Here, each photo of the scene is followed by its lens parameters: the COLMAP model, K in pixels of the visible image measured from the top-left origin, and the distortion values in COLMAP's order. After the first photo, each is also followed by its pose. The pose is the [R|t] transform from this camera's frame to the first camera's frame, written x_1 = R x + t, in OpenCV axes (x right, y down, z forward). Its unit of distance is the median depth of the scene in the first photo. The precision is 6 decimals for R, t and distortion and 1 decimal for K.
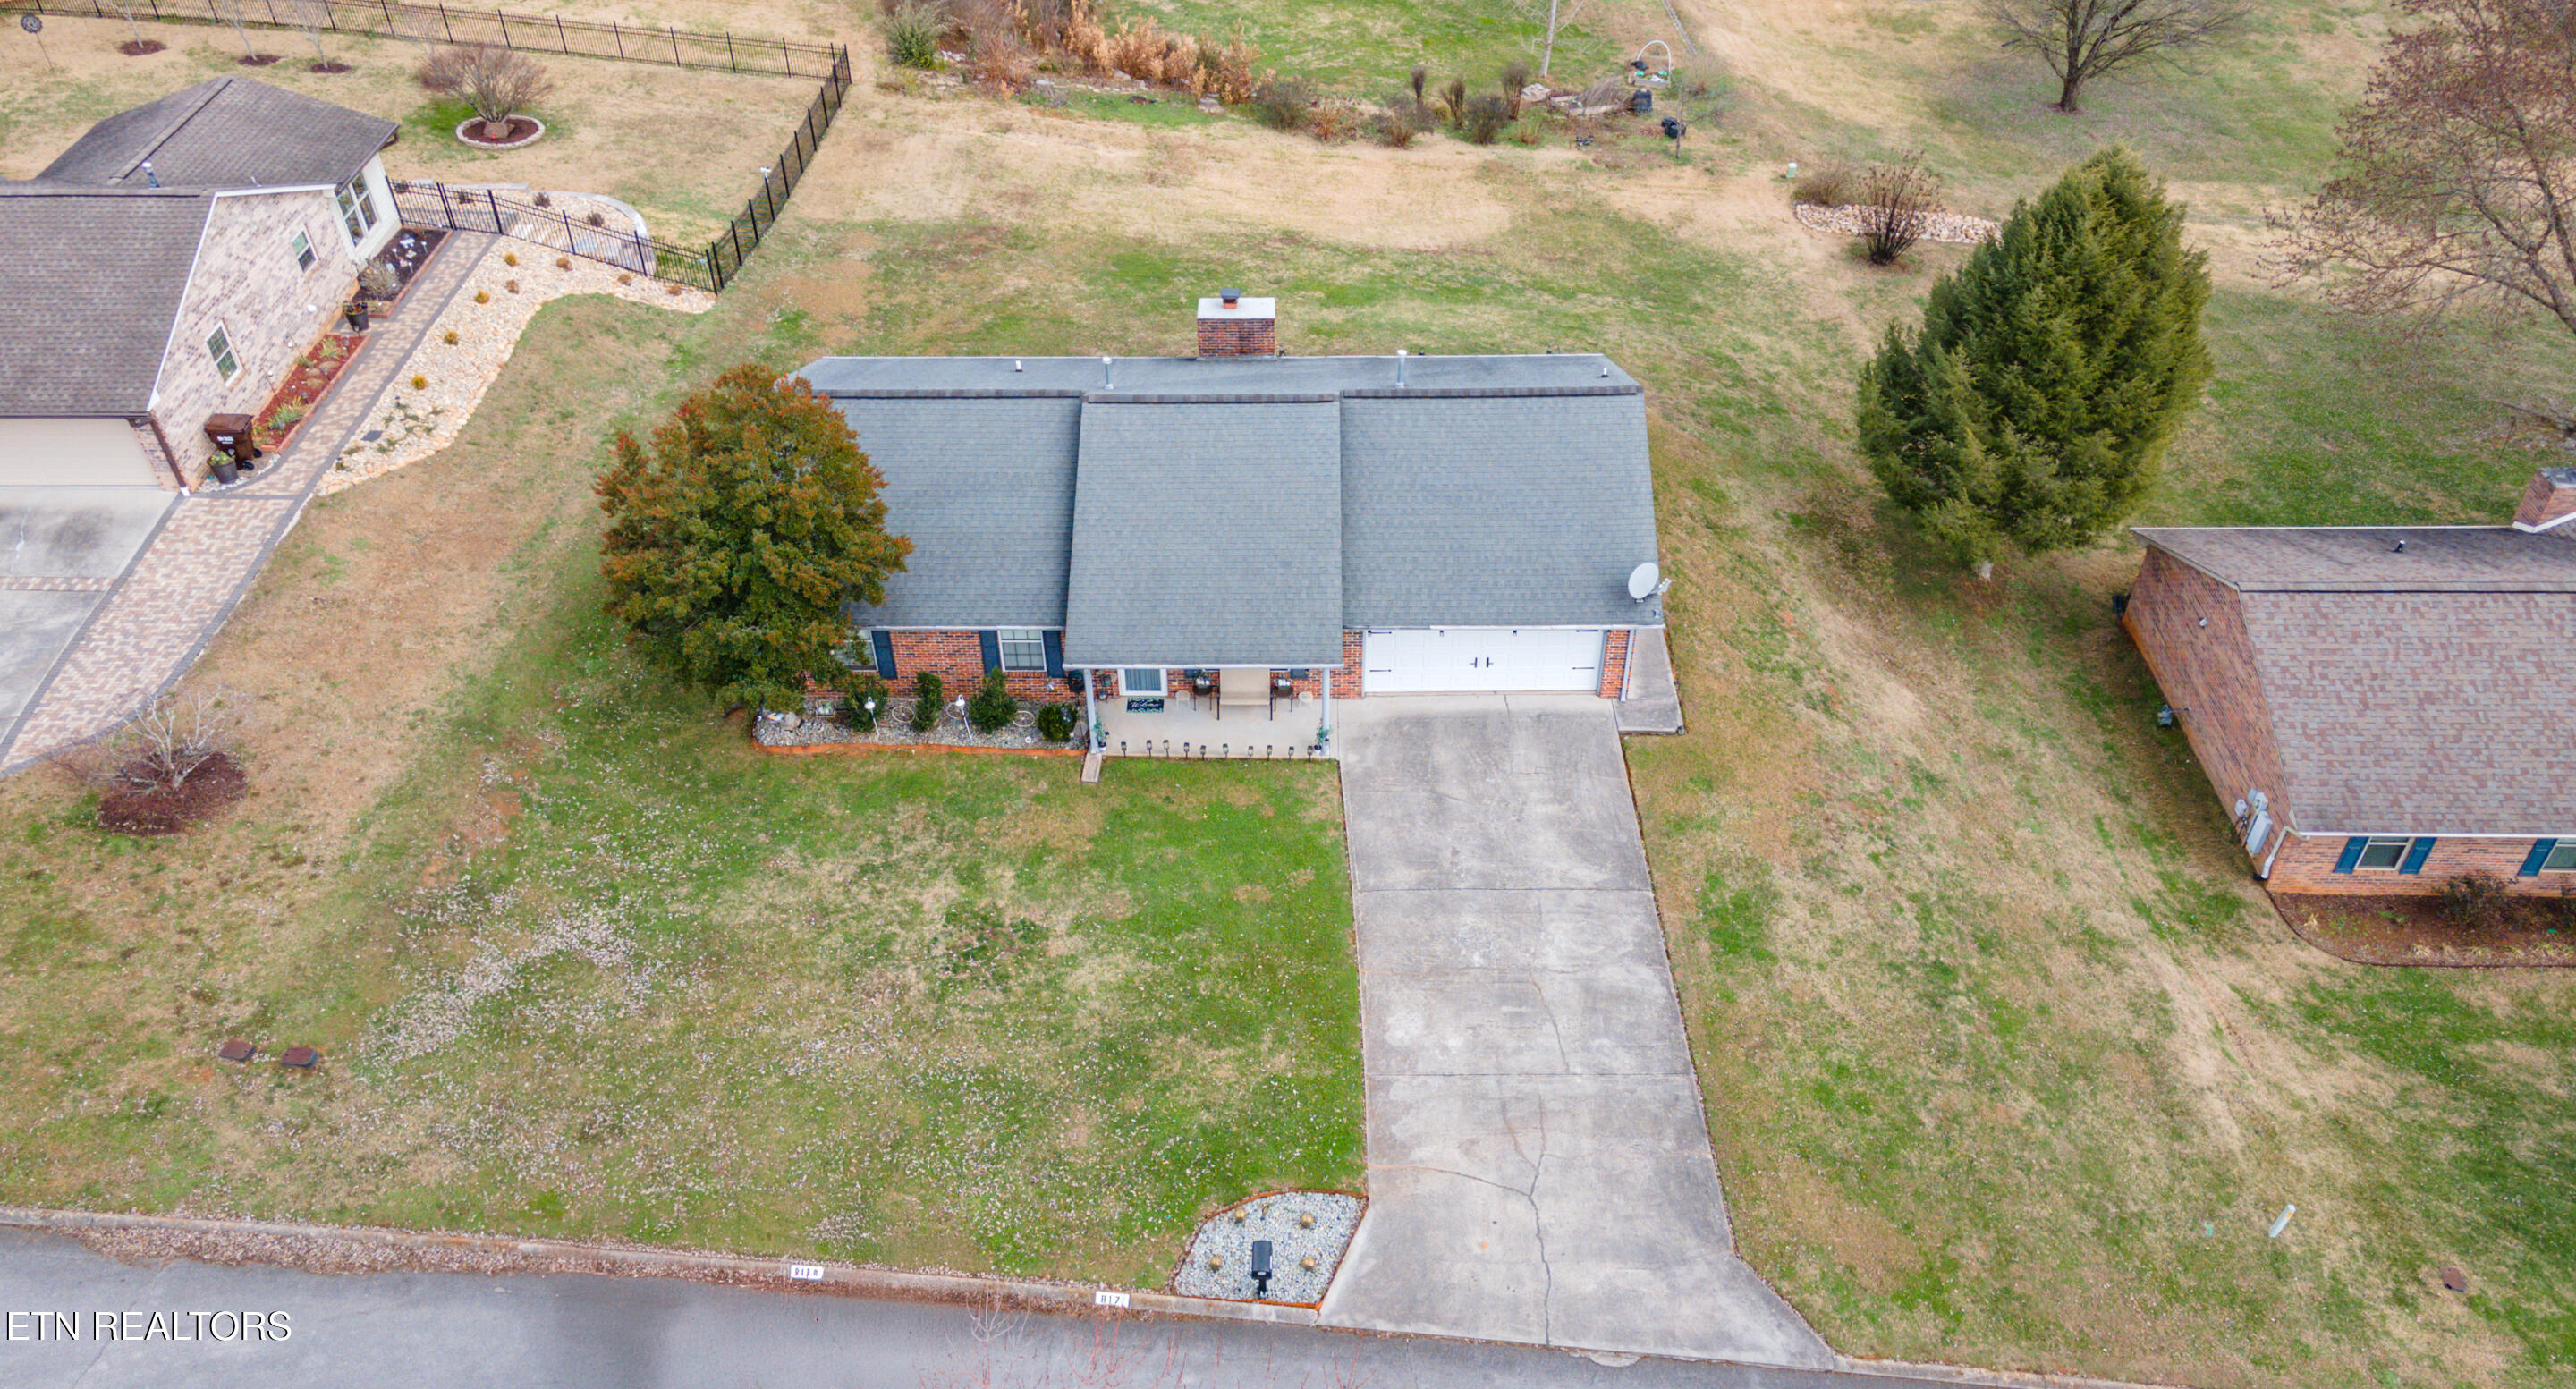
lens RADIAL K [[1829.5, 0, 1288.0], [0, 1829.5, 694.5], [0, 0, 1]] dist [0.070932, -0.076102]
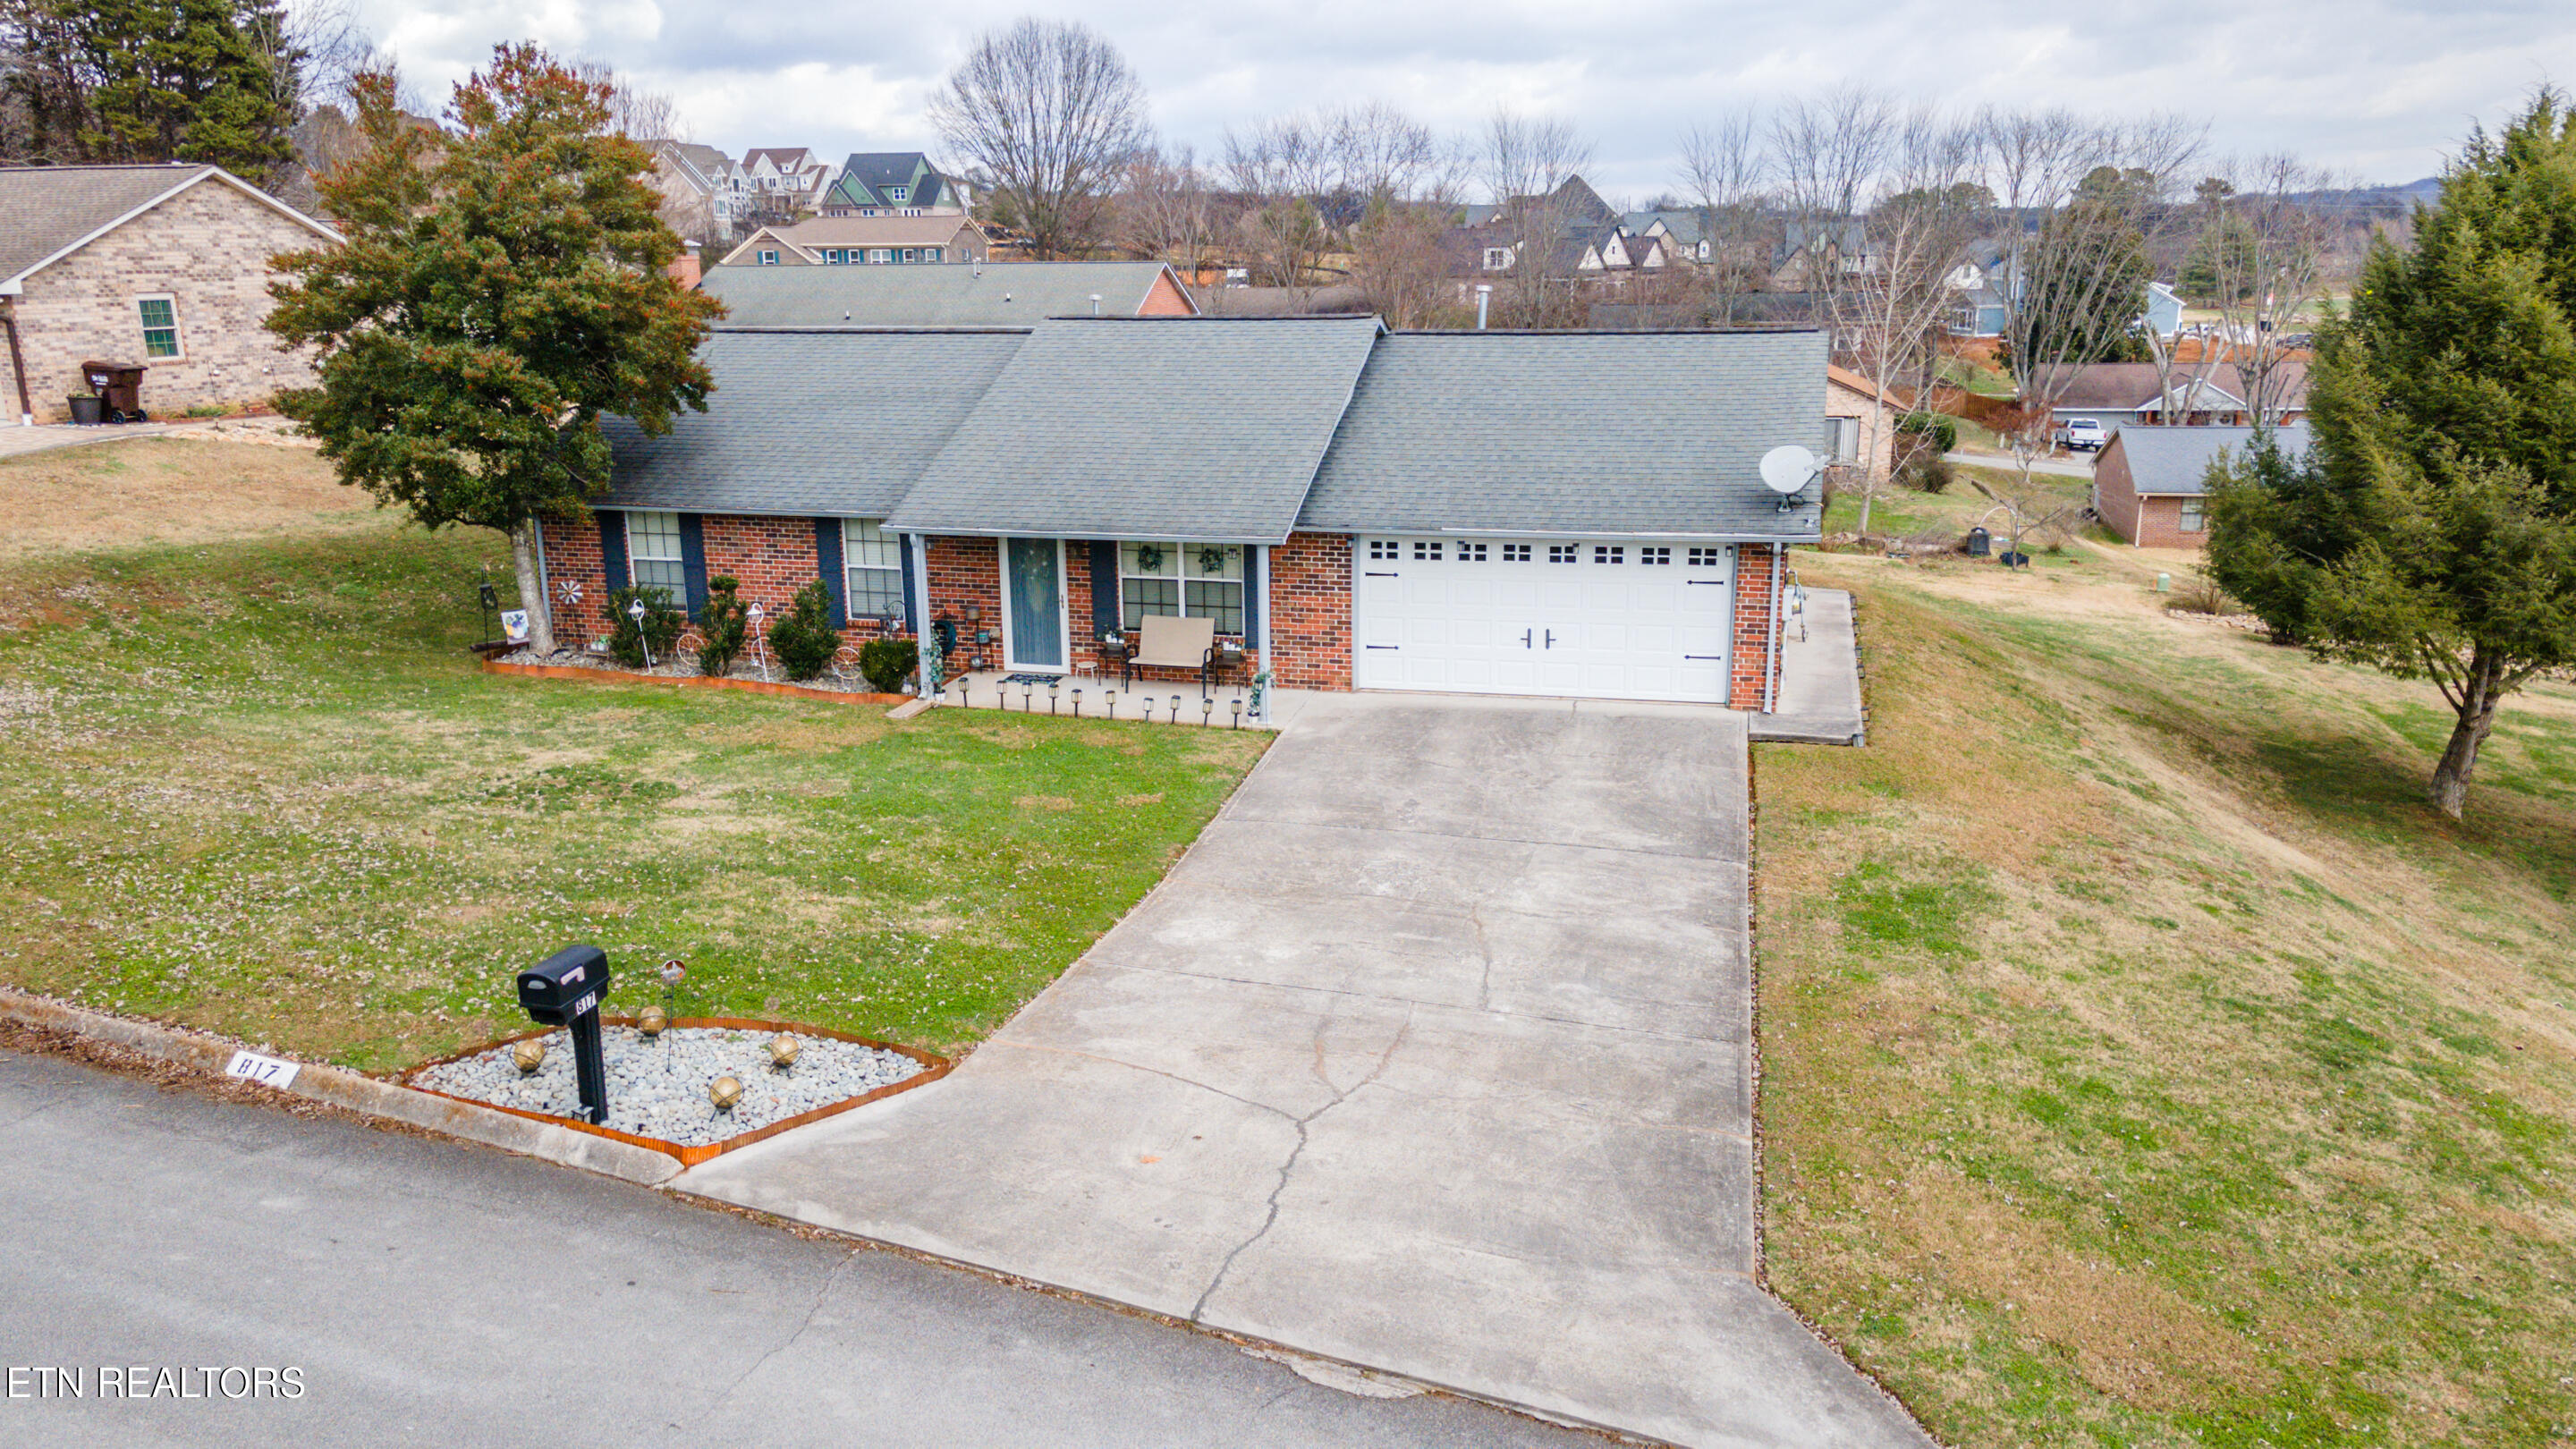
lens RADIAL K [[1836.2, 0, 1288.0], [0, 1836.2, 724.5], [0, 0, 1]] dist [0.033378, 0.030538]
pose [[0.970100, 0.059453, -0.235309, 0.201771], [-0.152618, 0.903290, -0.400968, 0.323790], [0.188714, 0.424892, 0.885355, 0.500709]]
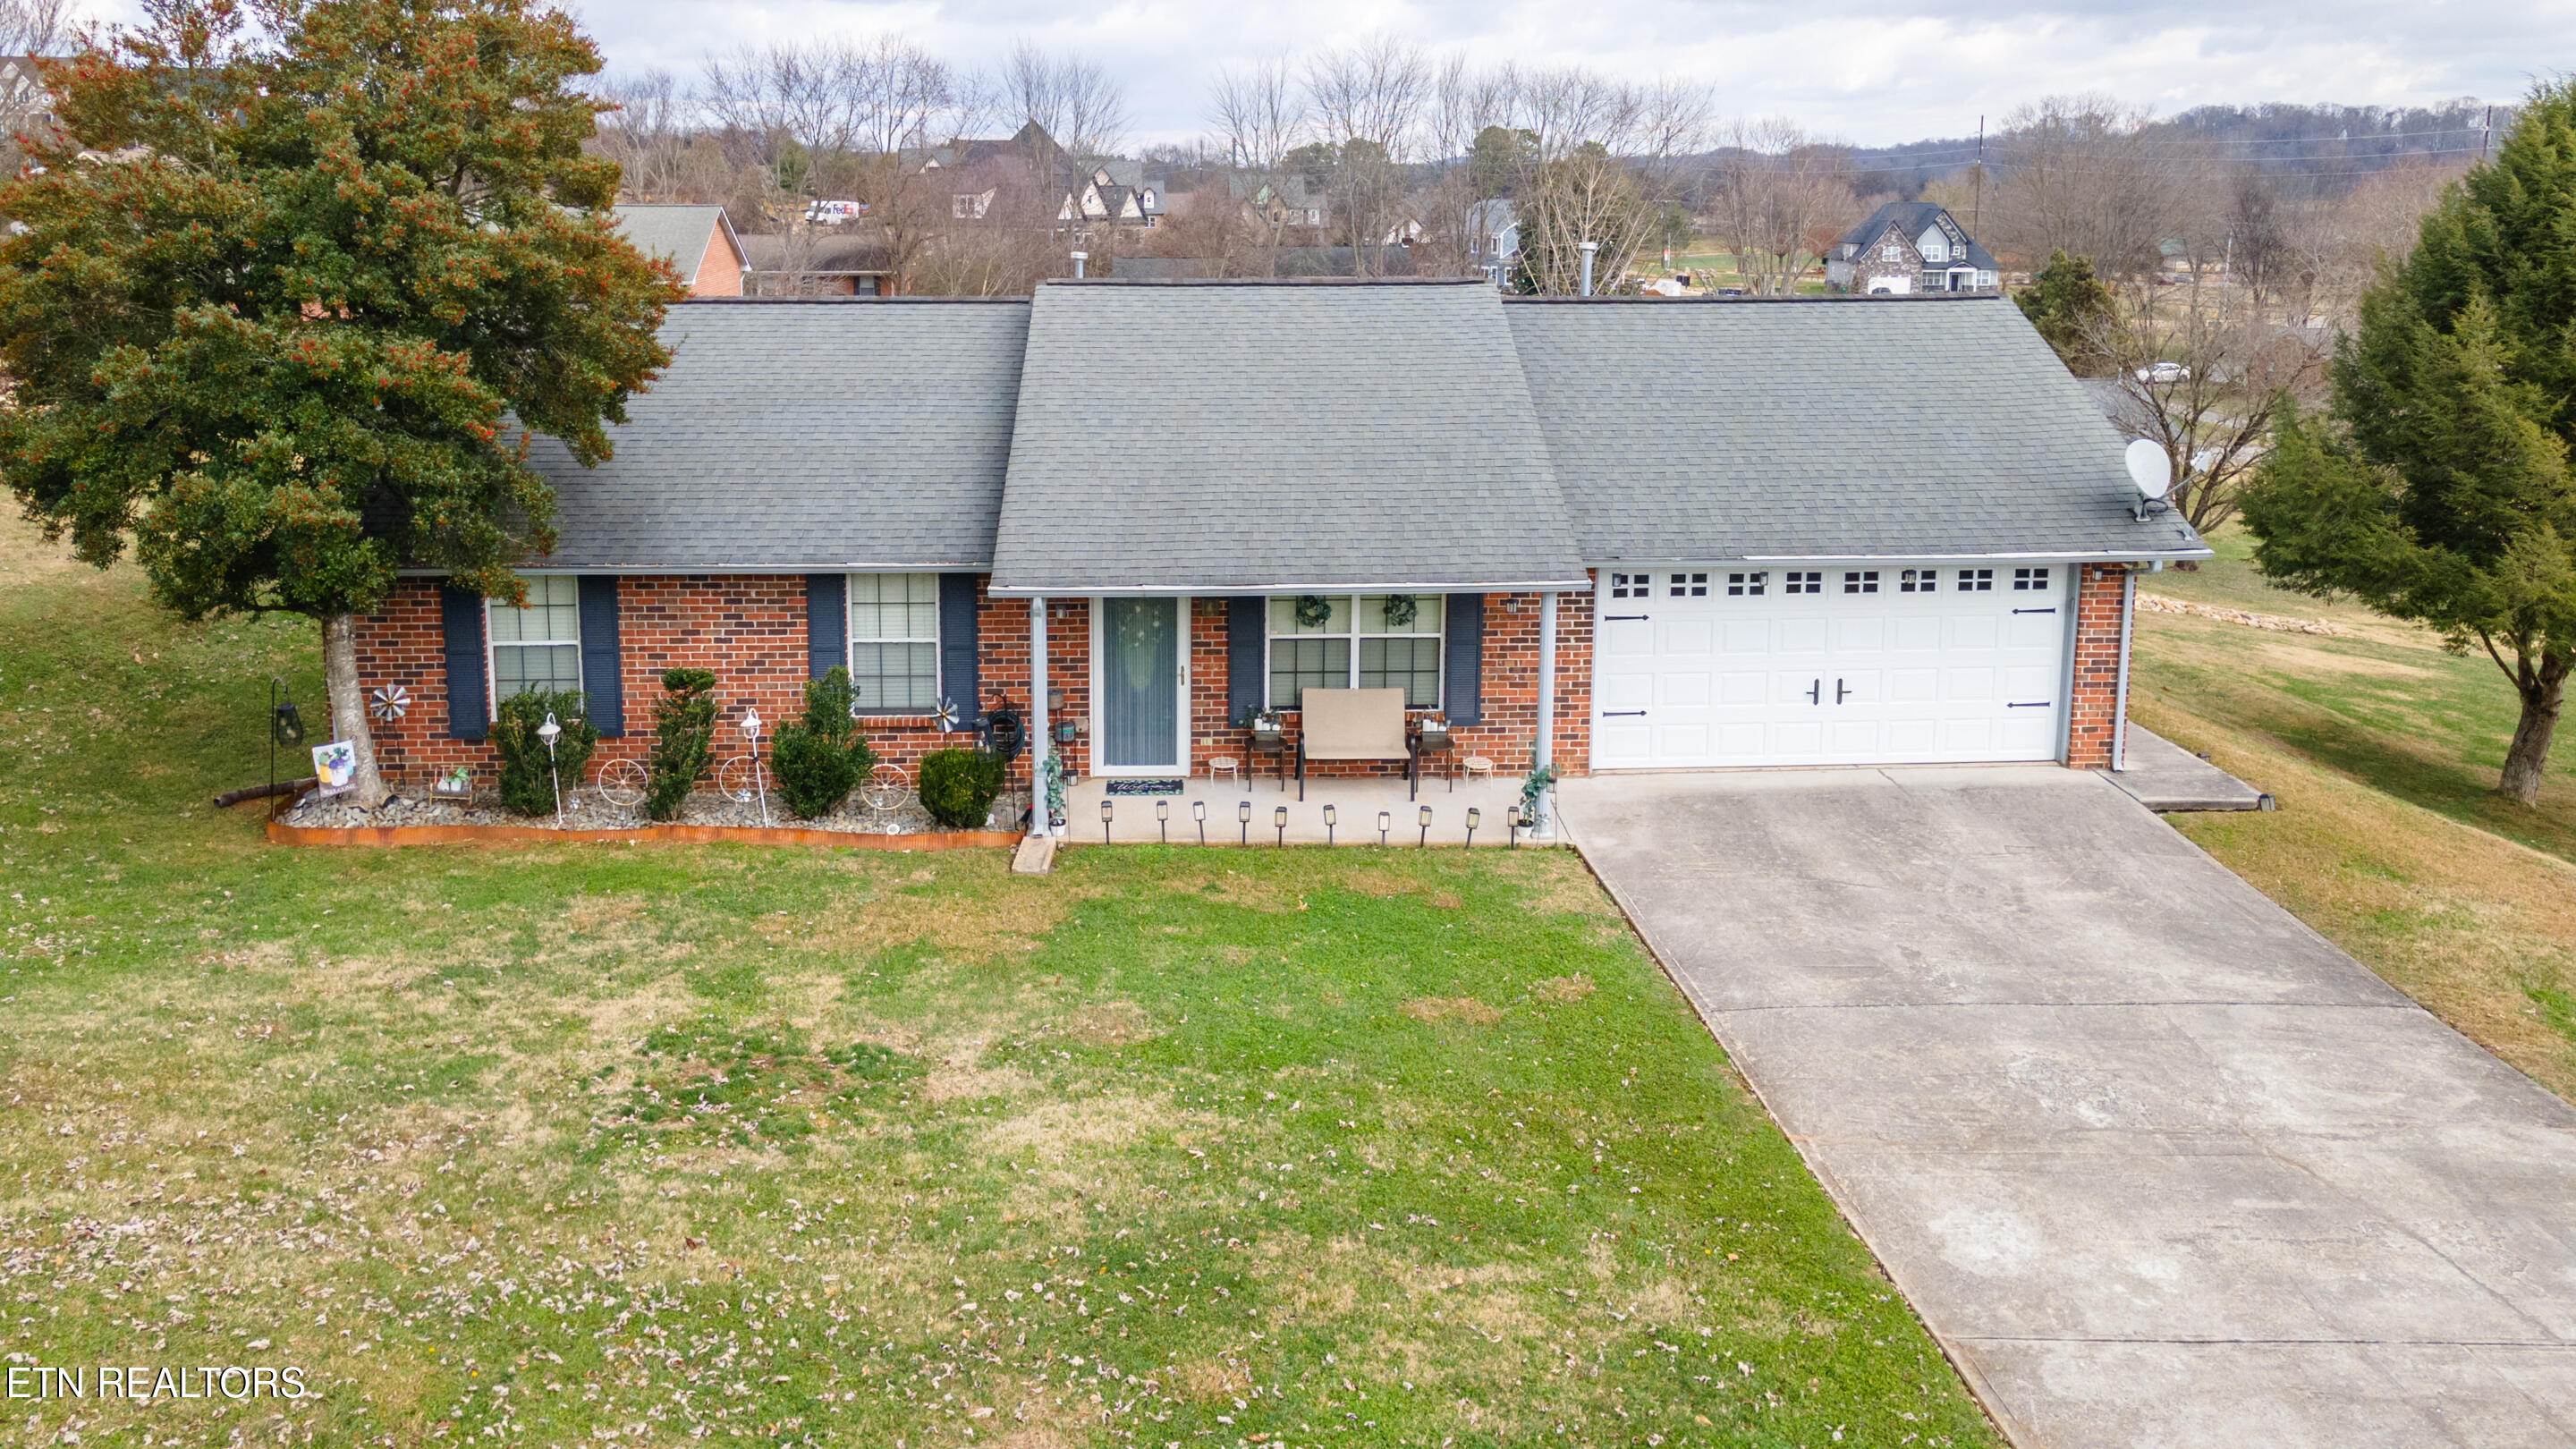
lens RADIAL K [[1954.6, 0, 1287.9], [0, 1954.6, 594.0], [0, 0, 1]] dist [0.031432, 0.004231]
pose [[0.998222, -0.001275, 0.059595, -0.082915], [0.028975, 0.884088, -0.466422, 0.233976], [-0.052092, 0.467319, 0.882553, 0.613537]]
